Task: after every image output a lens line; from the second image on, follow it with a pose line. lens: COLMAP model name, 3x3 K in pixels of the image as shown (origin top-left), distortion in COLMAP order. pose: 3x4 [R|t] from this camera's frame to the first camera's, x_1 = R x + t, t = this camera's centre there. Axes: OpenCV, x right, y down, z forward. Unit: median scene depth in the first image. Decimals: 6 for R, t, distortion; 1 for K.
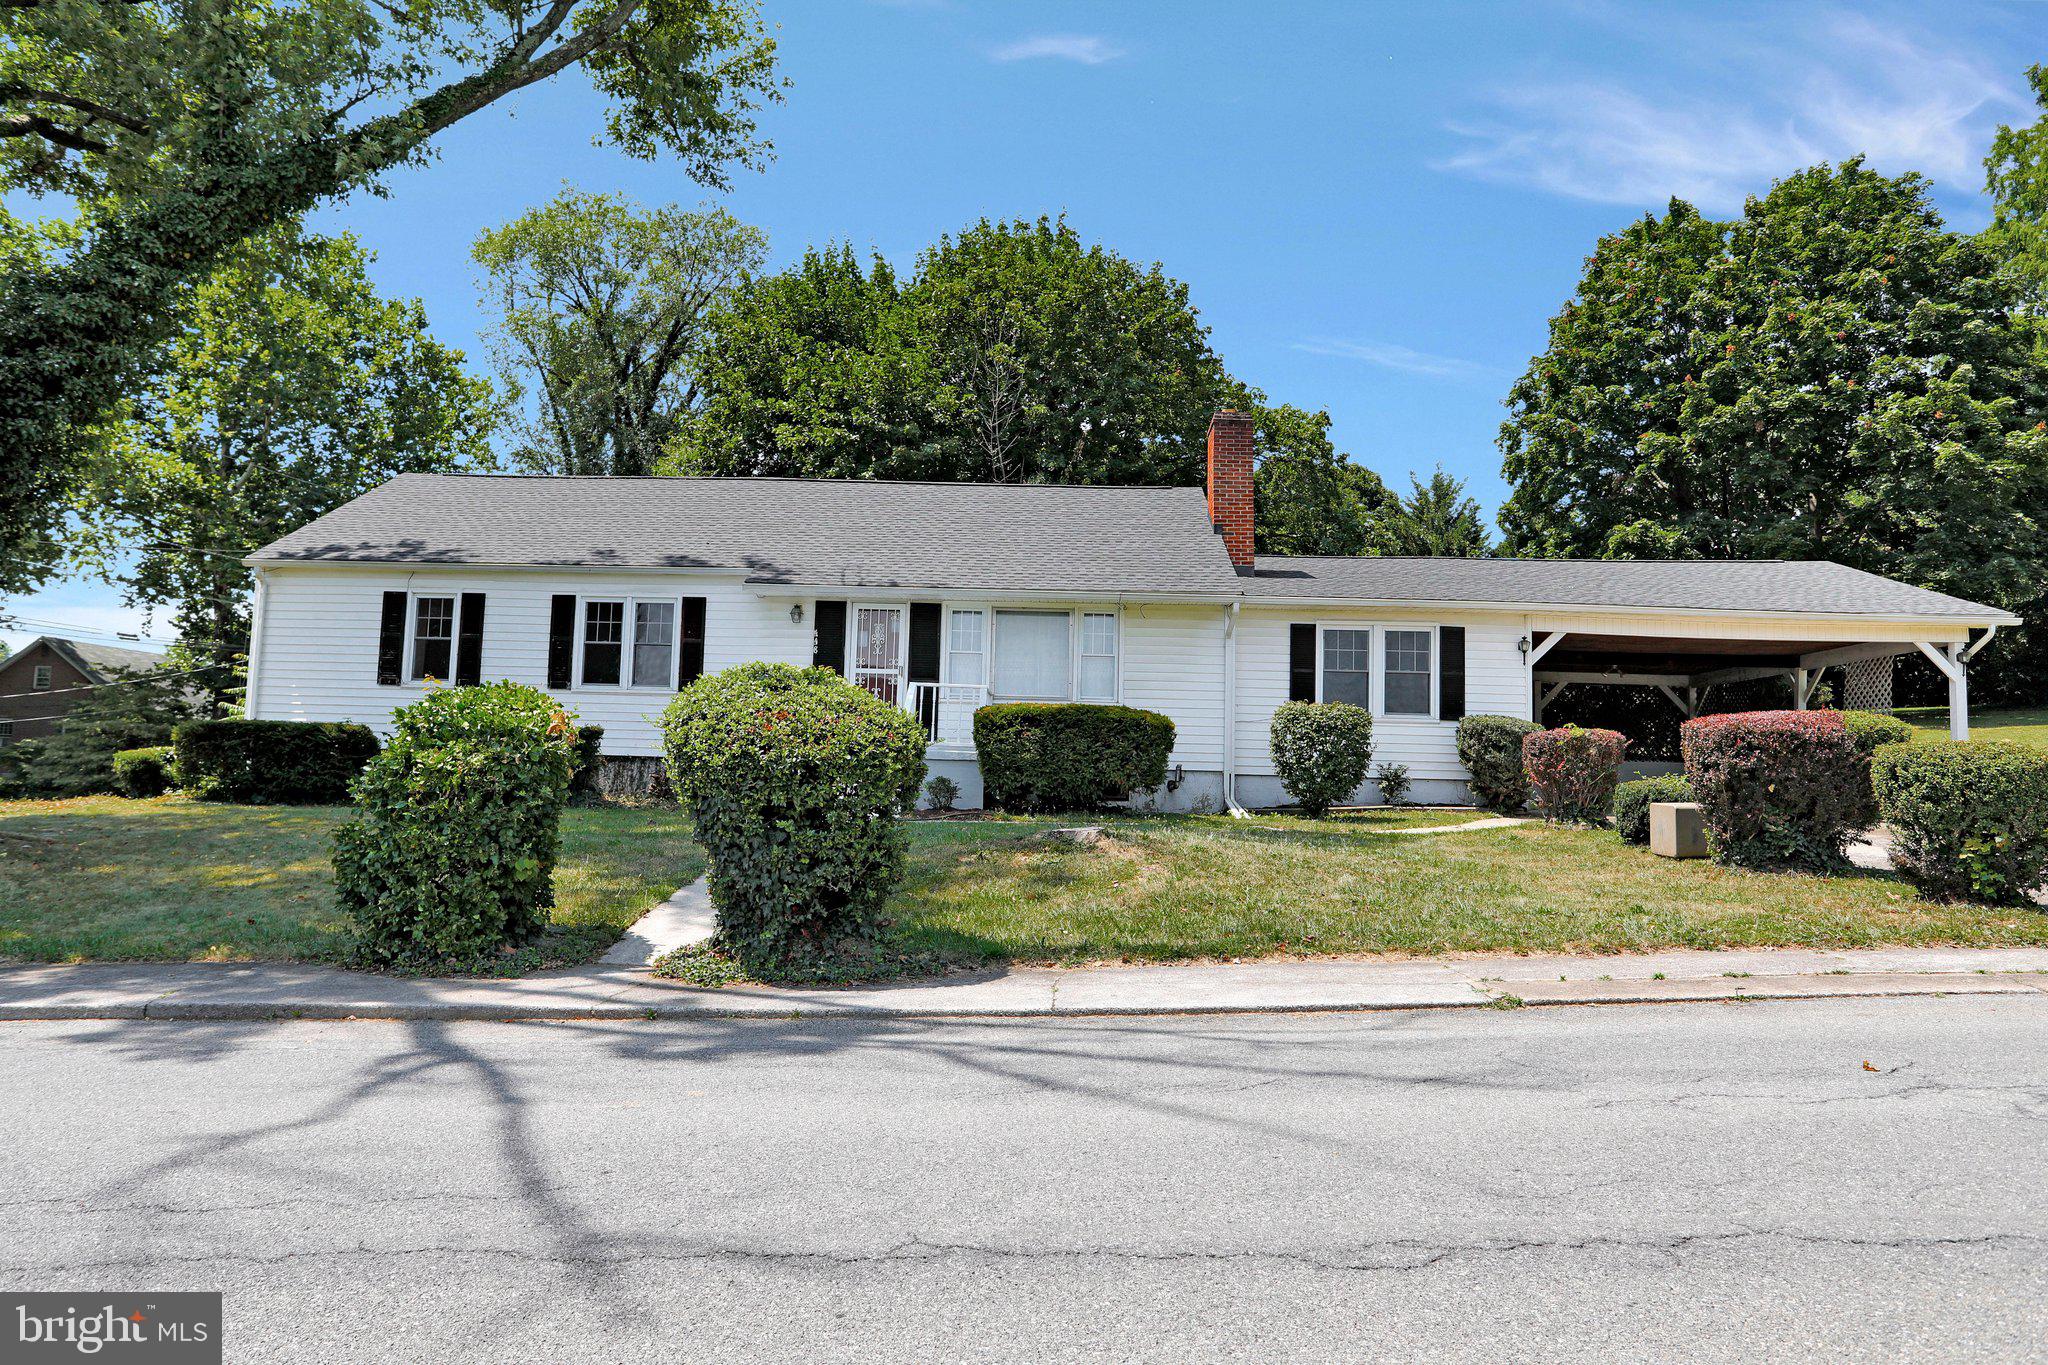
lens RADIAL K [[1287.8, 0, 1024.3], [0, 1287.8, 681.8], [0, 0, 1]] dist [-0.004413, 0.000156]
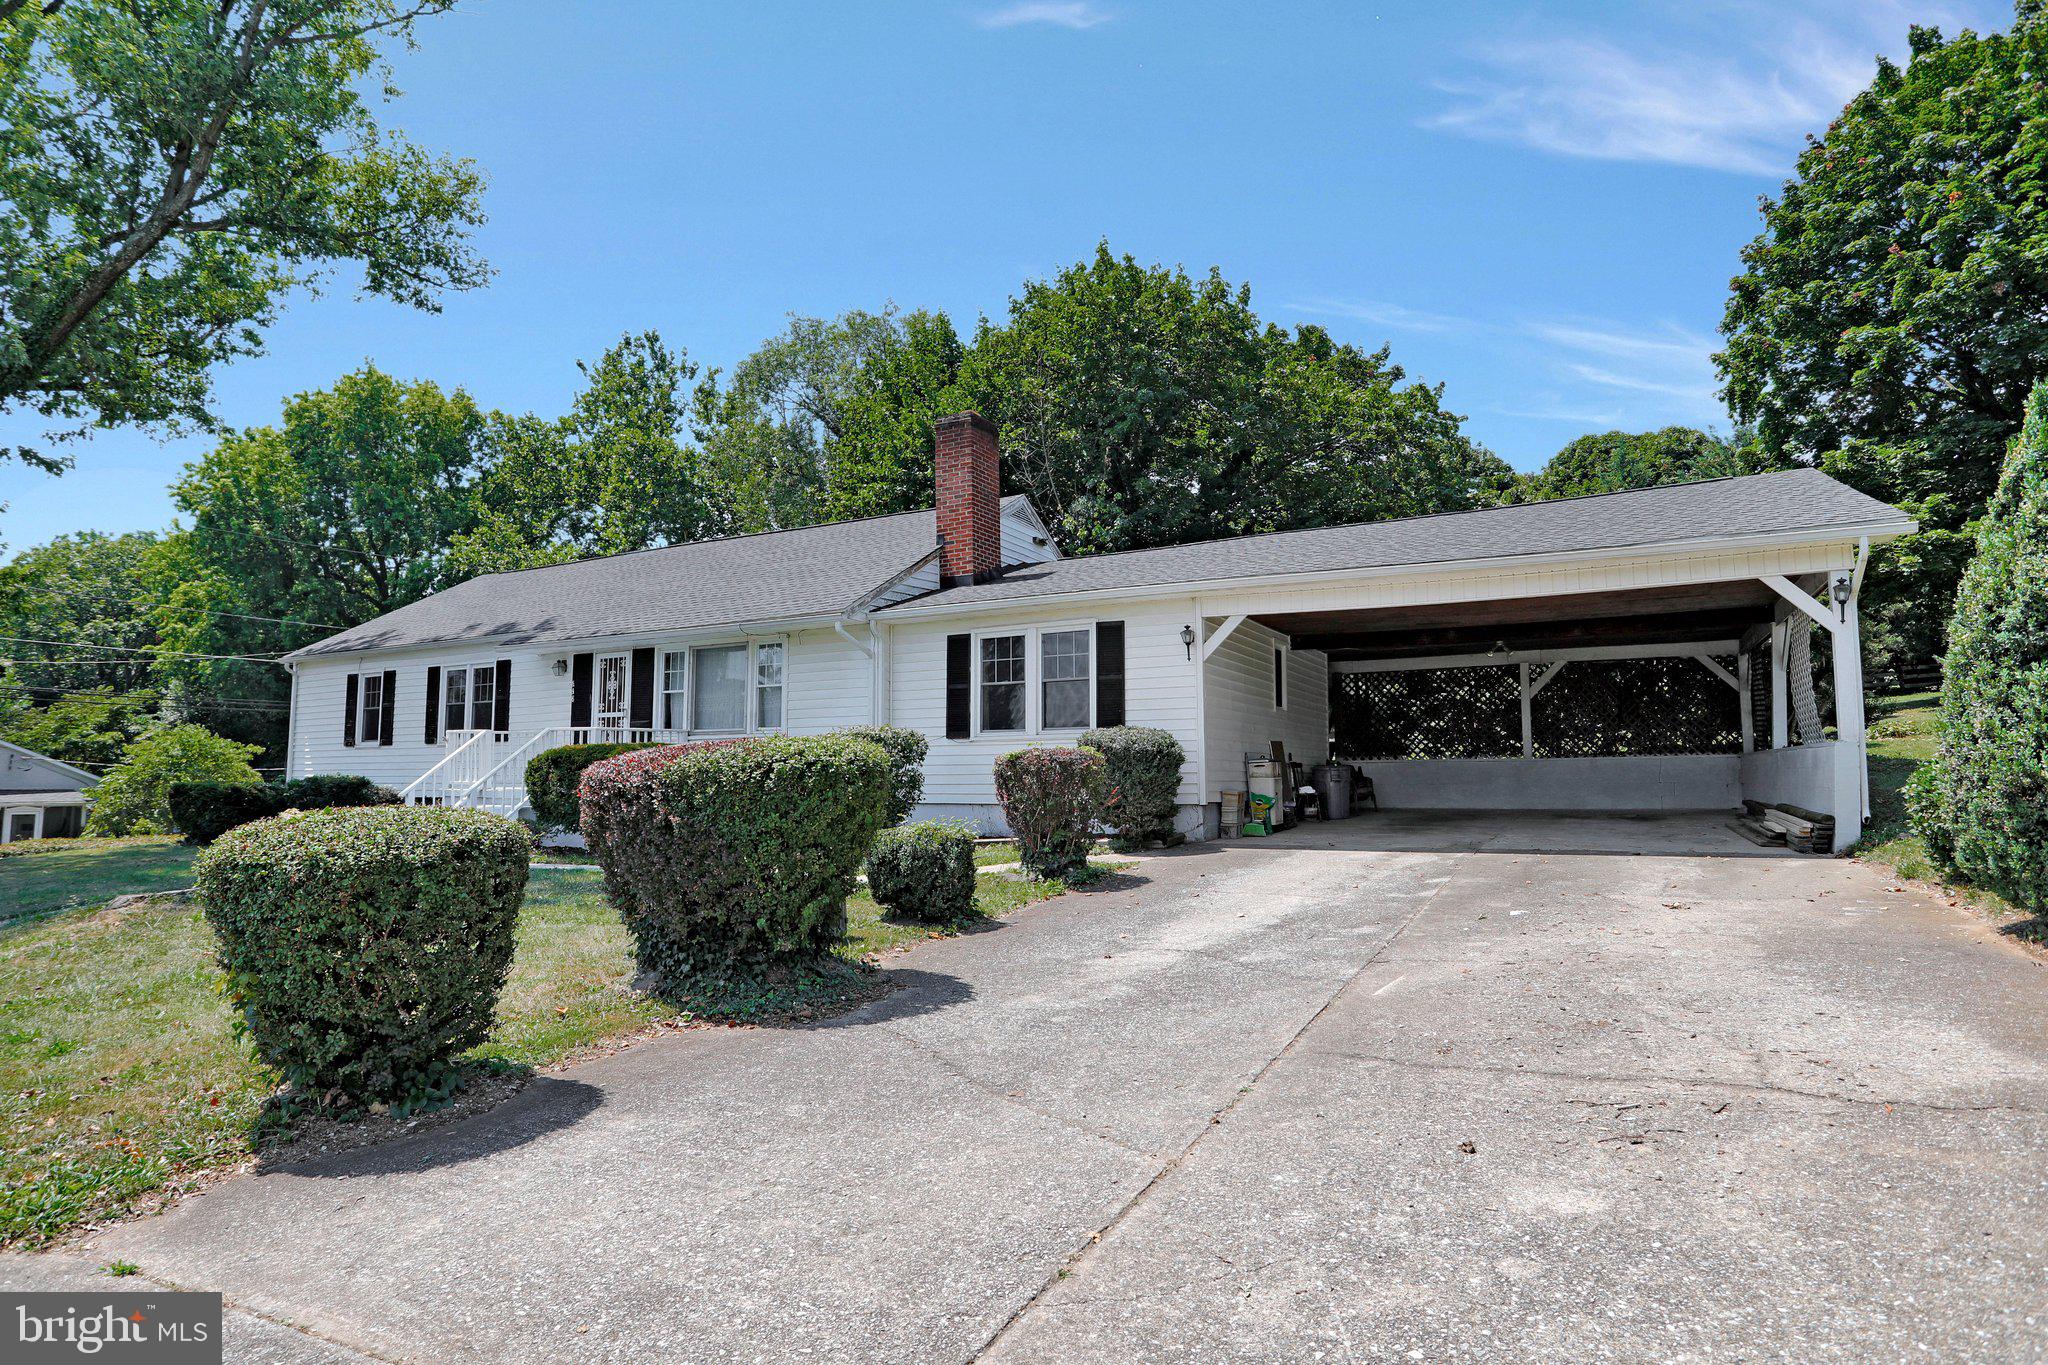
lens RADIAL K [[1125.8, 0, 1024.1], [0, 1125.8, 681.0], [0, 0, 1]] dist [0.007555, 0.001045]
pose [[0.888379, -0.073593, -0.453175, 0.631512], [0.066197, 0.997287, -0.032187, 0.018674], [0.454314, -0.001405, 0.890840, 0.282738]]
